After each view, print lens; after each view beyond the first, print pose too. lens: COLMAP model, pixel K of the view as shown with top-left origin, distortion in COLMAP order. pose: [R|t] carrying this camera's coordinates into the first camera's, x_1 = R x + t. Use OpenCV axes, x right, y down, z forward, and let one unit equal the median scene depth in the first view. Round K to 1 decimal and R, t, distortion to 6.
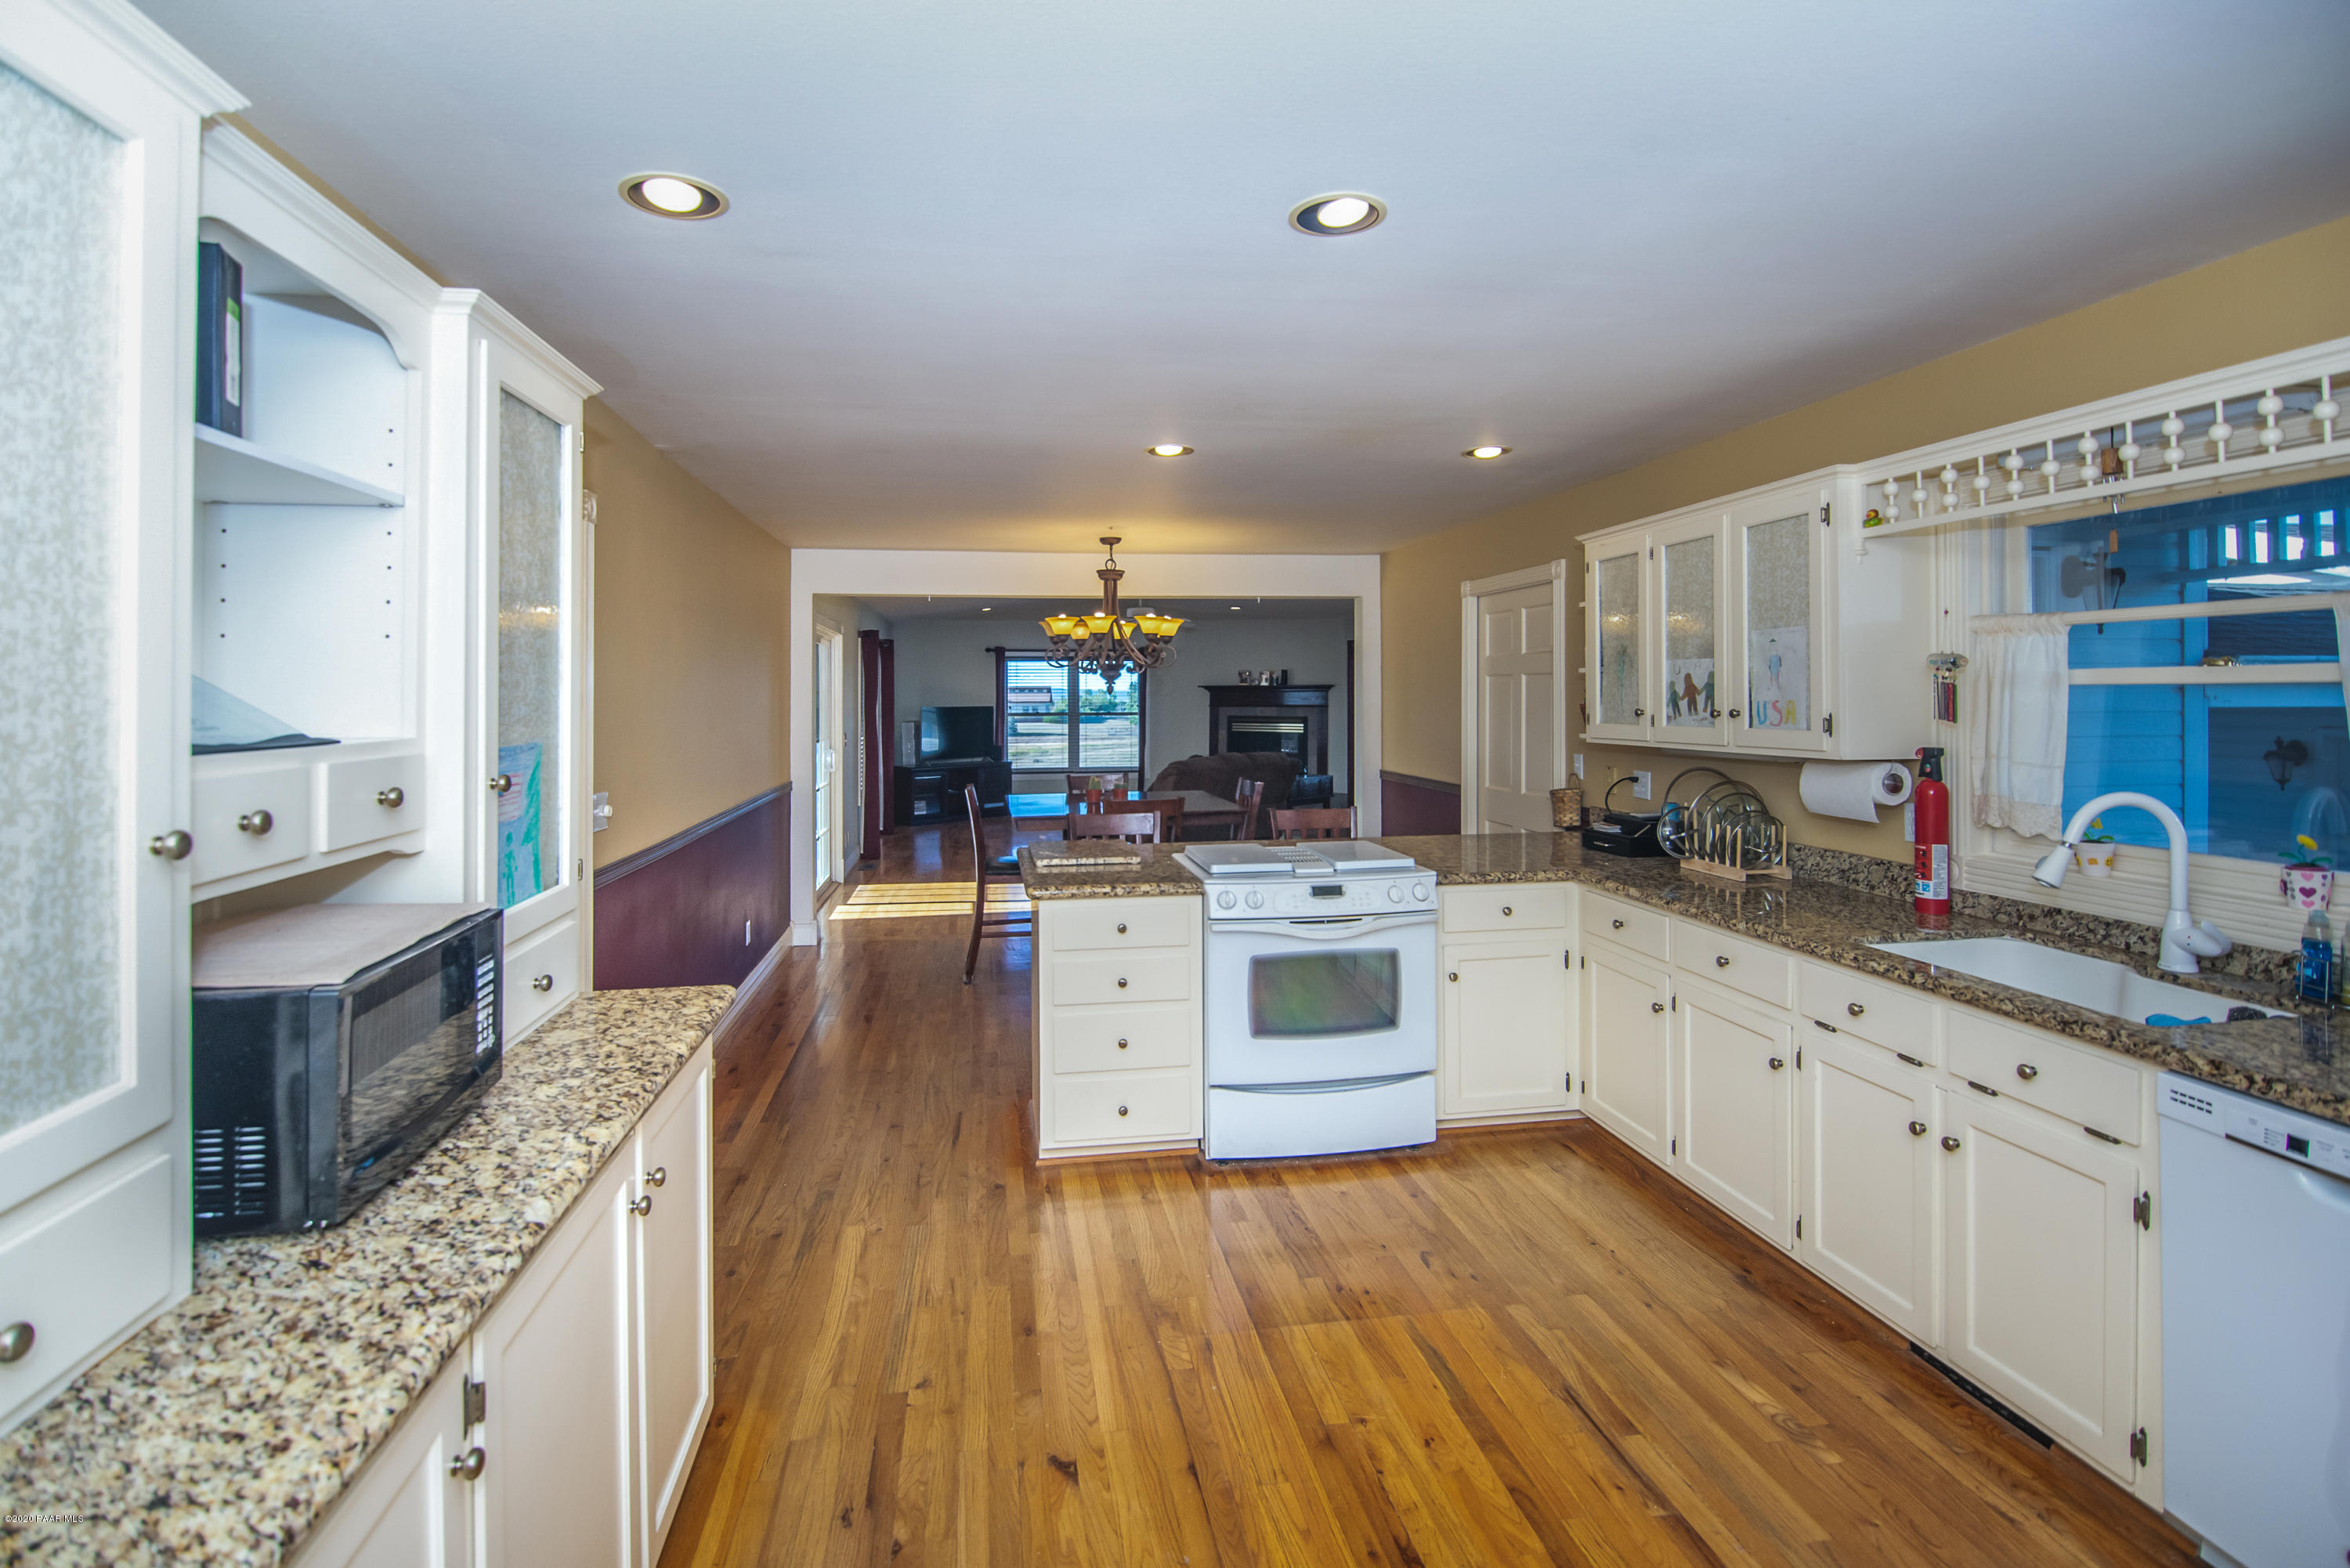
lens RADIAL K [[1121.6, 0, 1158.0], [0, 1121.6, 690.9], [0, 0, 1]] dist [-0.003182, -0.002449]
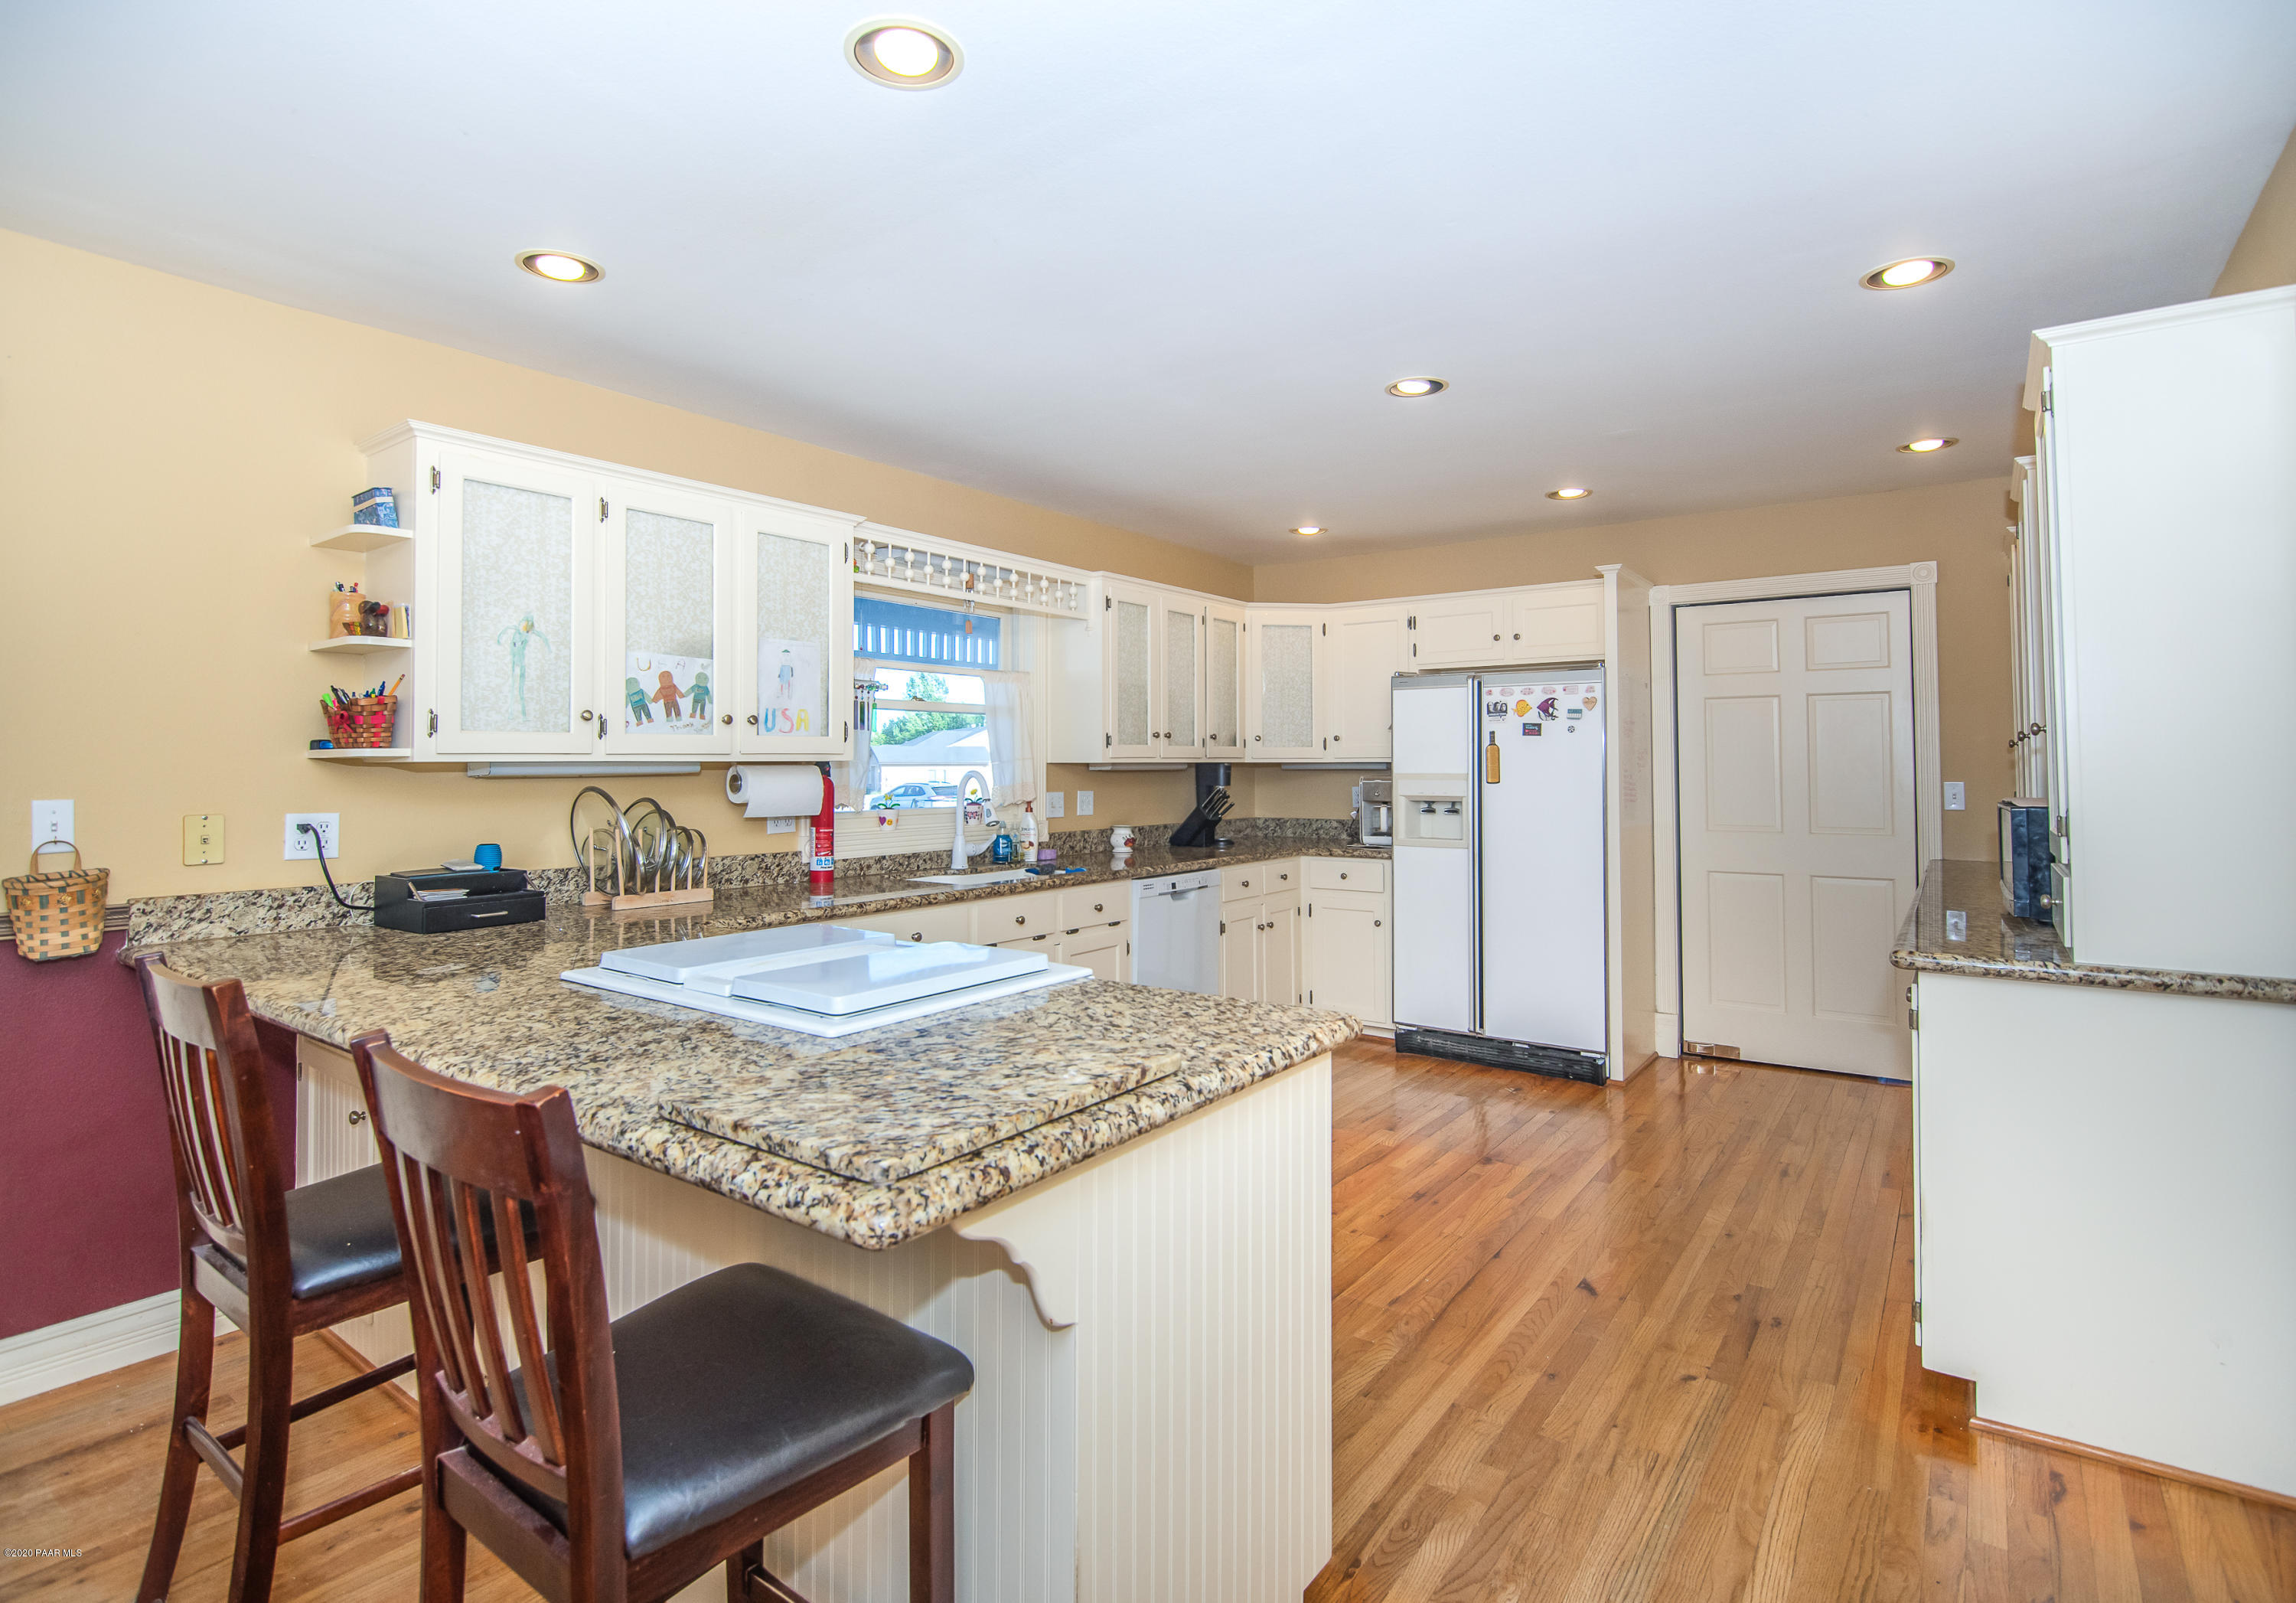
lens RADIAL K [[1096.2, 0, 1165.7], [0, 1096.2, 748.5], [0, 0, 1]] dist [0.005804, 0.000198]
pose [[-0.704882, 0.016317, 0.709137, -0.425611], [0.003424, 0.999802, -0.019602, 0.067428], [-0.709316, -0.011389, -0.704799, 1.478299]]
